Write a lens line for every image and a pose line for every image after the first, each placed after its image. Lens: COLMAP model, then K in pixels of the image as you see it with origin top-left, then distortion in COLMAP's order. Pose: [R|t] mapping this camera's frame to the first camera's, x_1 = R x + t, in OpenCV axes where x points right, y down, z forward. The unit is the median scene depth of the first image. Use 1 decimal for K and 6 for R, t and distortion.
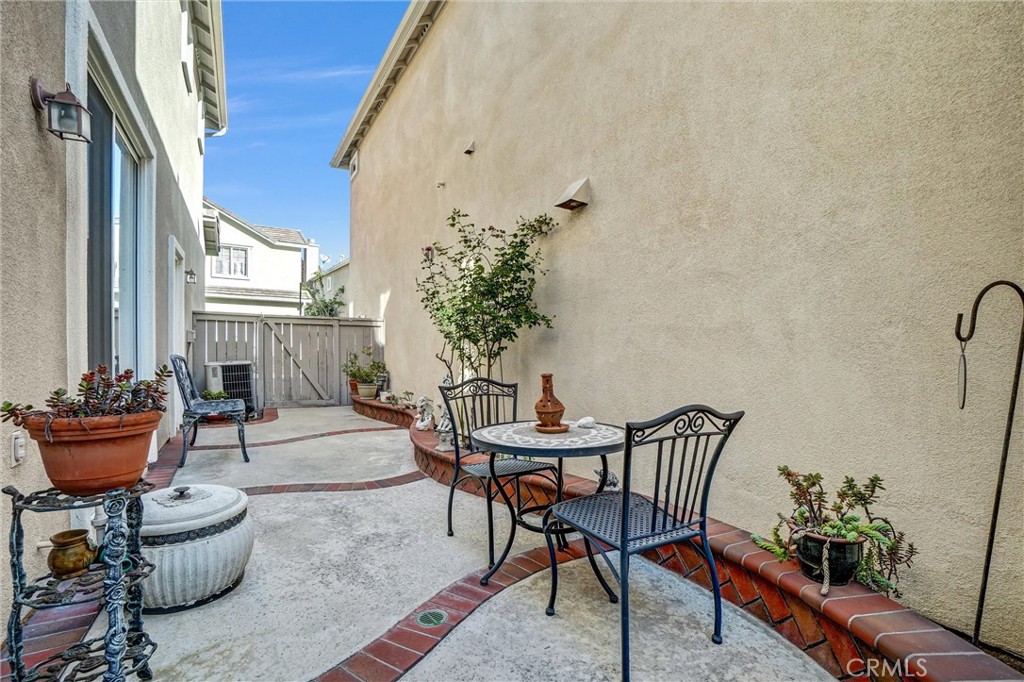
lens RADIAL K [[463.1, 0, 505.6], [0, 463.1, 341.5], [0, 0, 1]] dist [-0.053764, 0.016768]
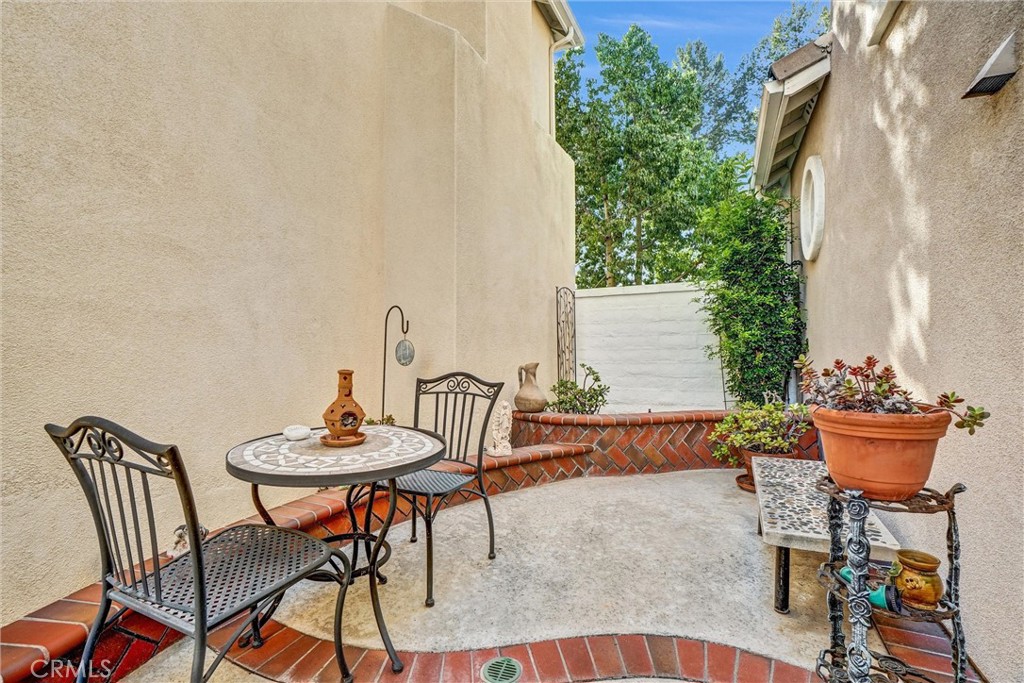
lens RADIAL K [[470.0, 0, 509.8], [0, 470.0, 331.9], [0, 0, 1]] dist [-0.045698, 0.018467]
pose [[-0.564042, 0.018164, 0.825546, -0.574559], [-0.002170, 0.999722, -0.023479, 0.024330], [-0.825743, -0.015035, -0.563846, 0.986004]]
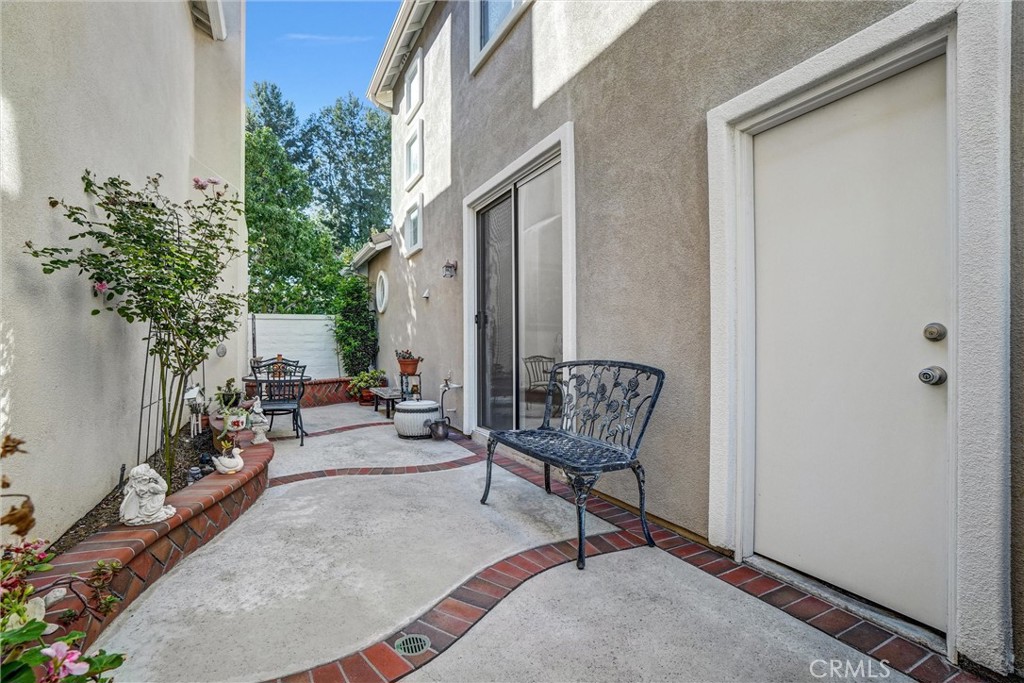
lens RADIAL K [[463.1, 0, 505.6], [0, 463.1, 342.0], [0, 0, 1]] dist [-0.053764, 0.016768]
pose [[-0.998692, 0.003175, 0.051031, -1.008695], [0.002732, 0.999958, -0.008749, 0.017365], [-0.051057, -0.008598, -0.998659, 2.731125]]
